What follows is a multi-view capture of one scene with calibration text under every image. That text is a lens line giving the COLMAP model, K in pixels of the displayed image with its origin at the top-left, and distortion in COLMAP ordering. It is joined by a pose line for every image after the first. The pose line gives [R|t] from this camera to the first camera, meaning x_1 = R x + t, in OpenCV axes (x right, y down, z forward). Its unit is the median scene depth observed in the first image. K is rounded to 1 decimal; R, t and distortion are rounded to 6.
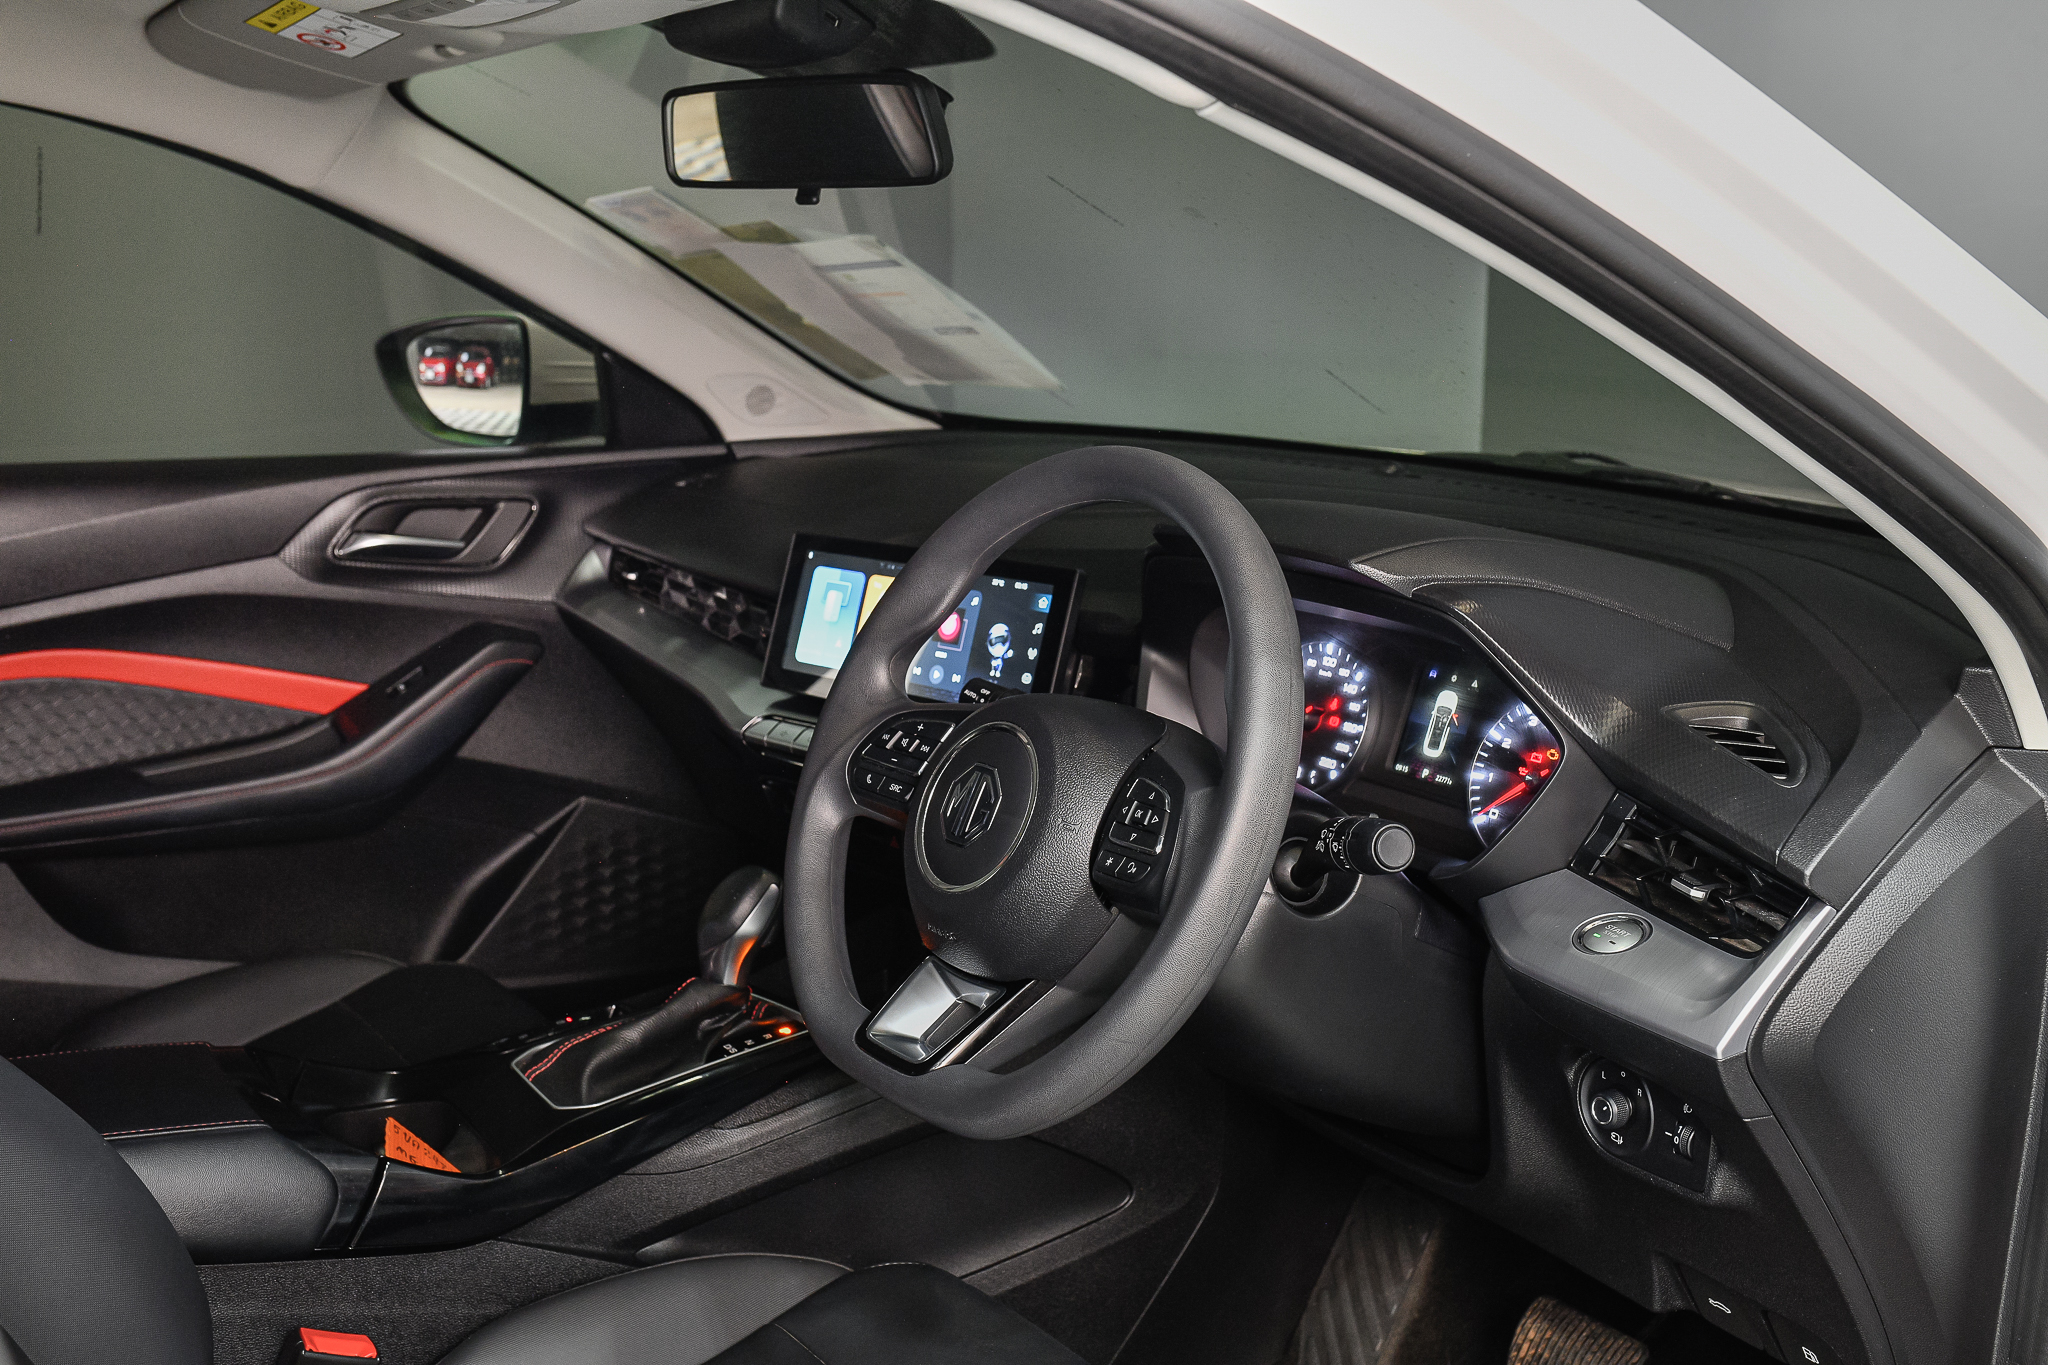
lens RADIAL K [[2097.5, 0, 1024.4], [0, 2097.5, 683.1], [0, 0, 1]] dist [-0.030403, 0.000000]
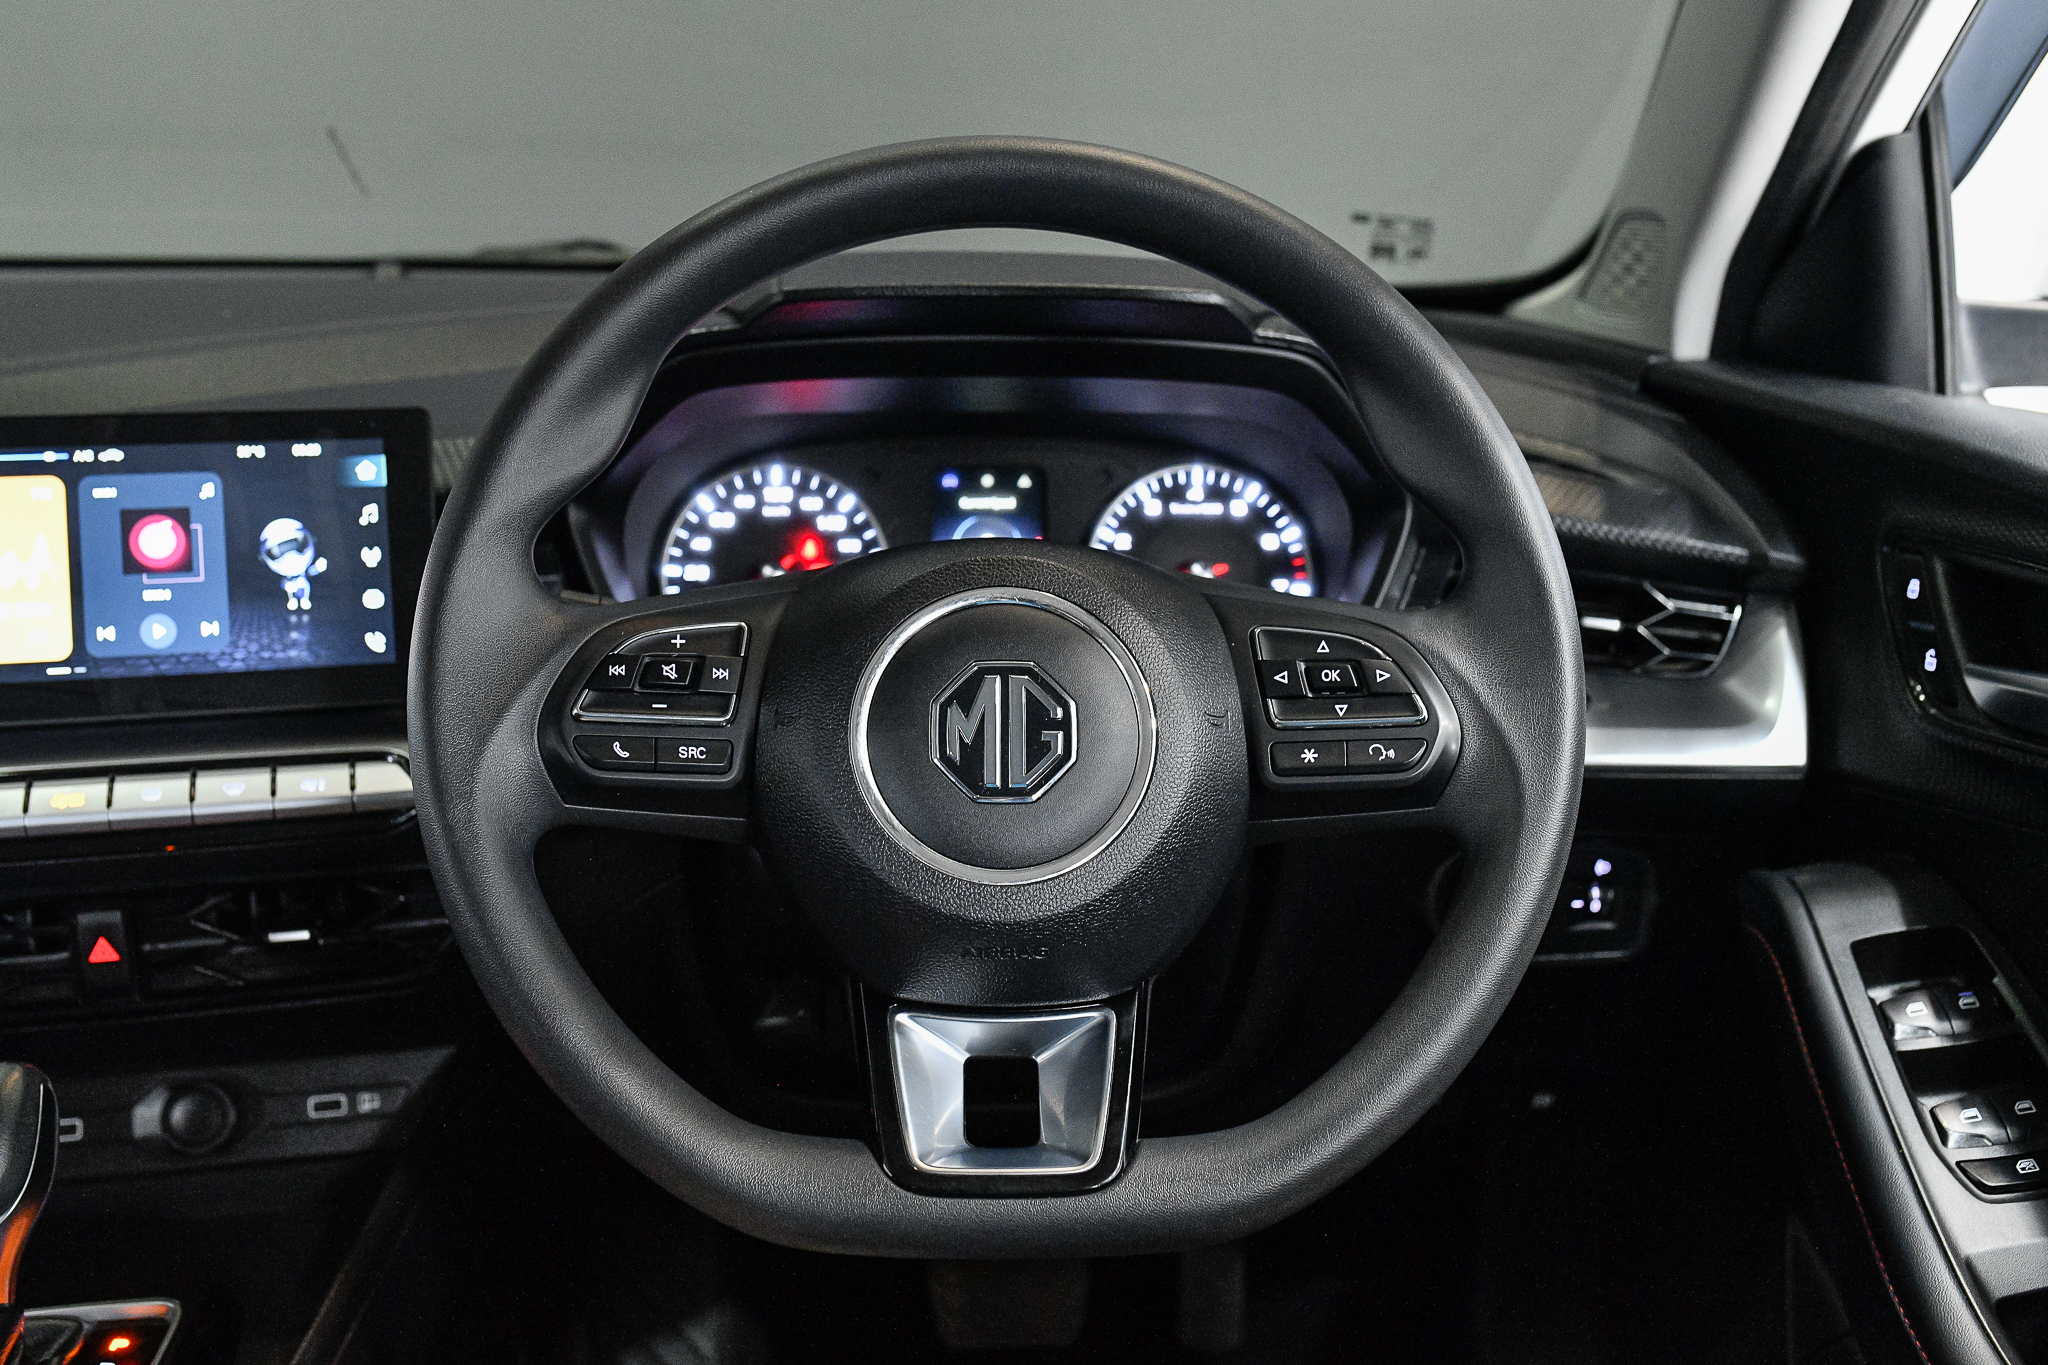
lens RADIAL K [[2097.5, 0, 1021.3], [0, 2097.5, 675.4], [0, 0, 1]] dist [-0.030403, 0.000000]
pose [[0.516160, -0.199391, 0.832960, -0.399441], [0.165775, 0.977392, 0.131239, -0.028267], [-0.840296, 0.070344, 0.537544, 0.521416]]
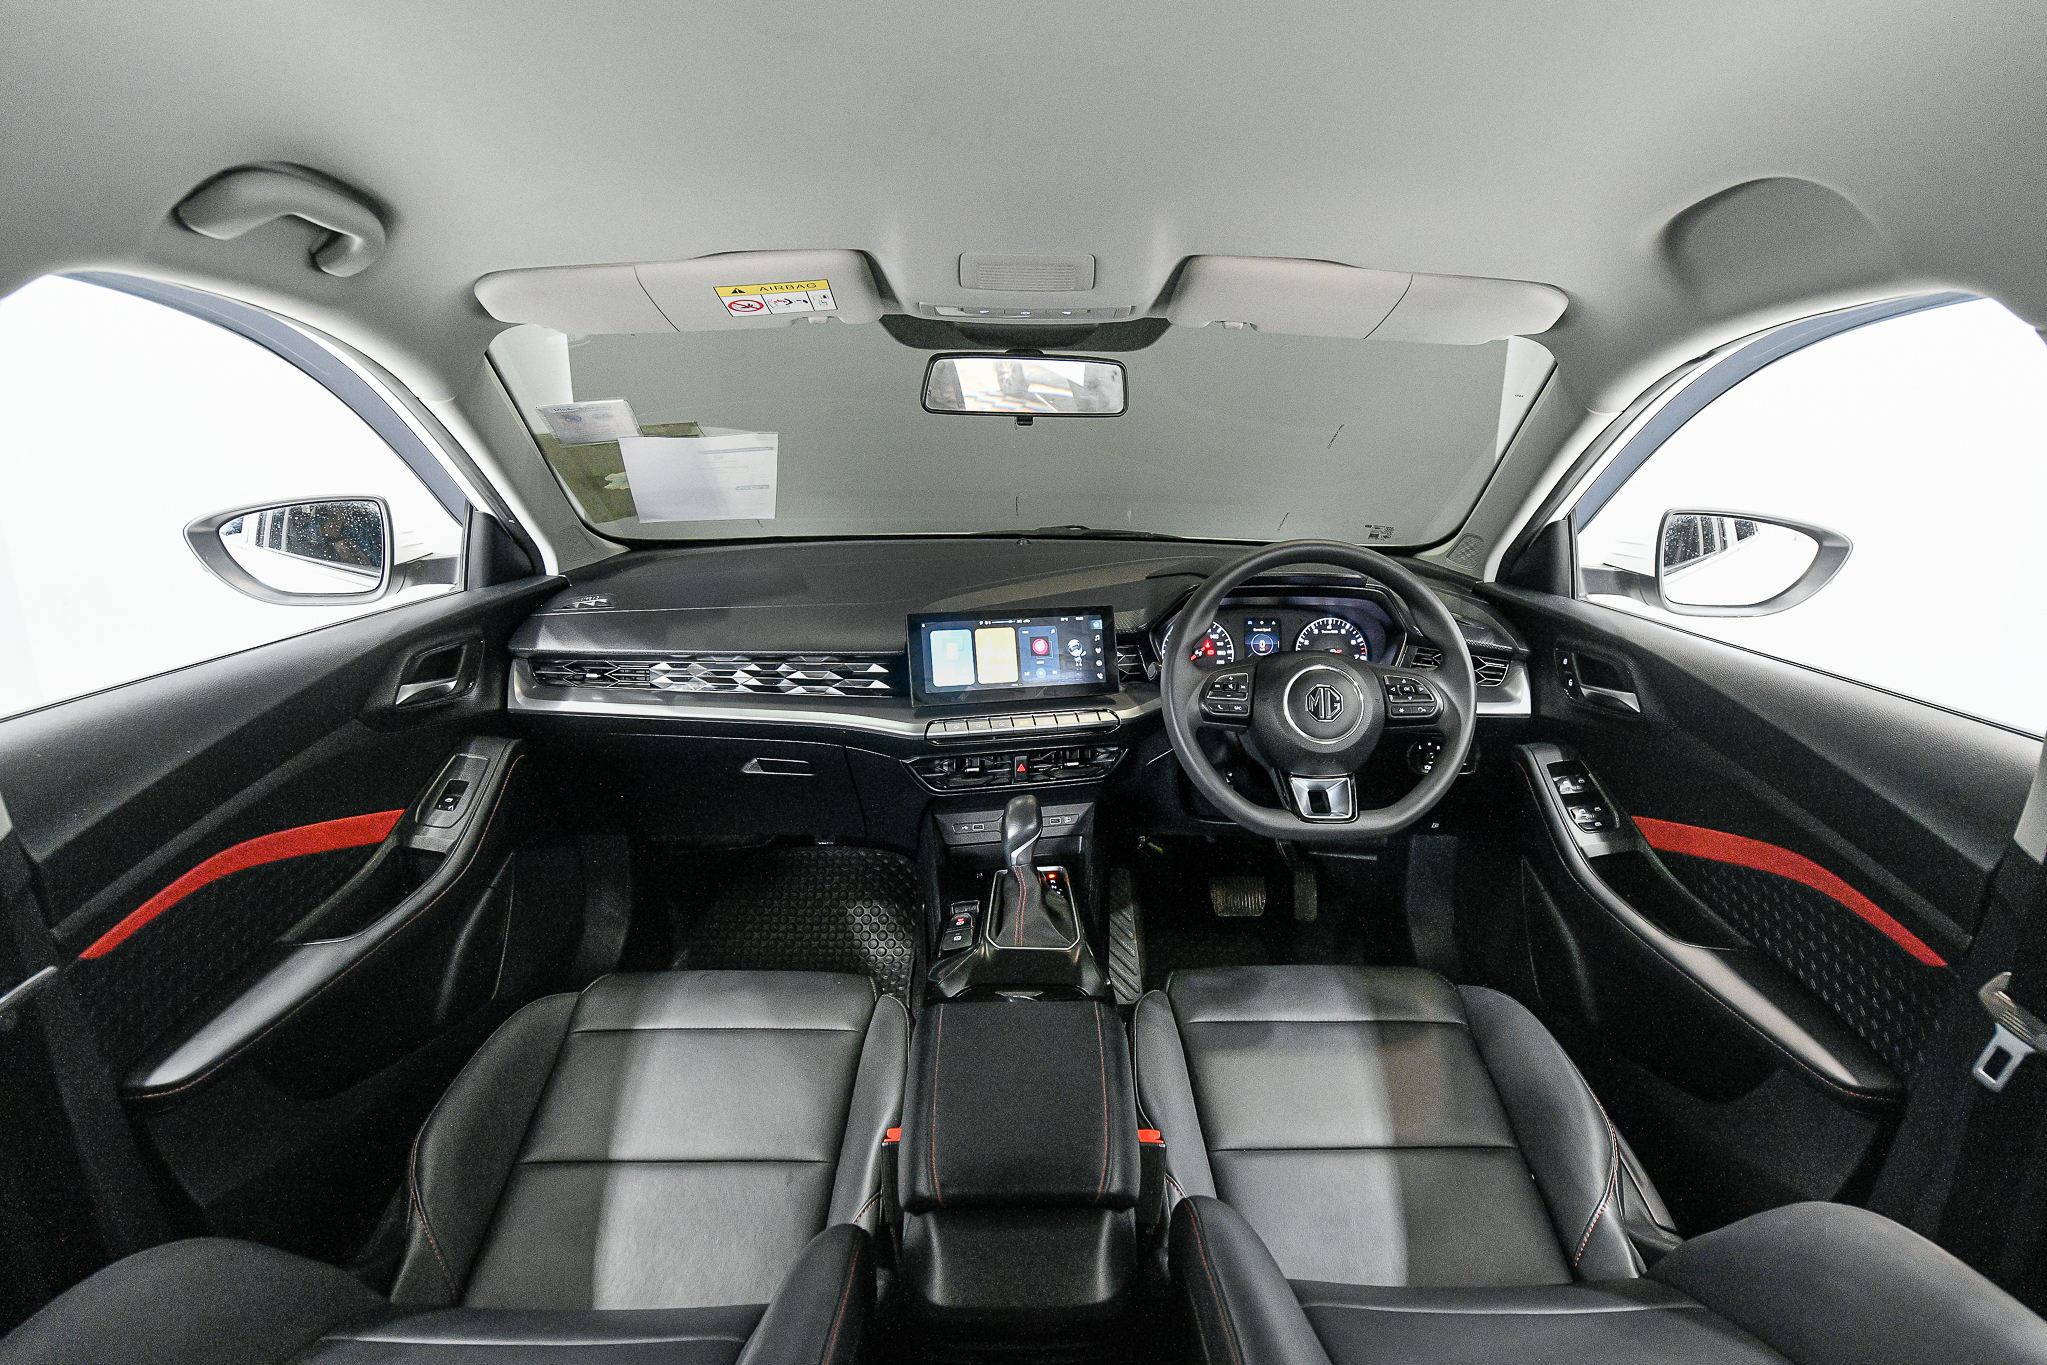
lens RADIAL K [[1132.8, 0, 1028.2], [0, 1132.8, 687.0], [0, 0, 1]] dist [-0.001894, -0.000236]
pose [[0.534269, -0.210253, 0.818749, -0.913365], [0.167956, 0.975666, 0.140950, -0.141929], [-0.828461, 0.062209, 0.556582, 0.452379]]
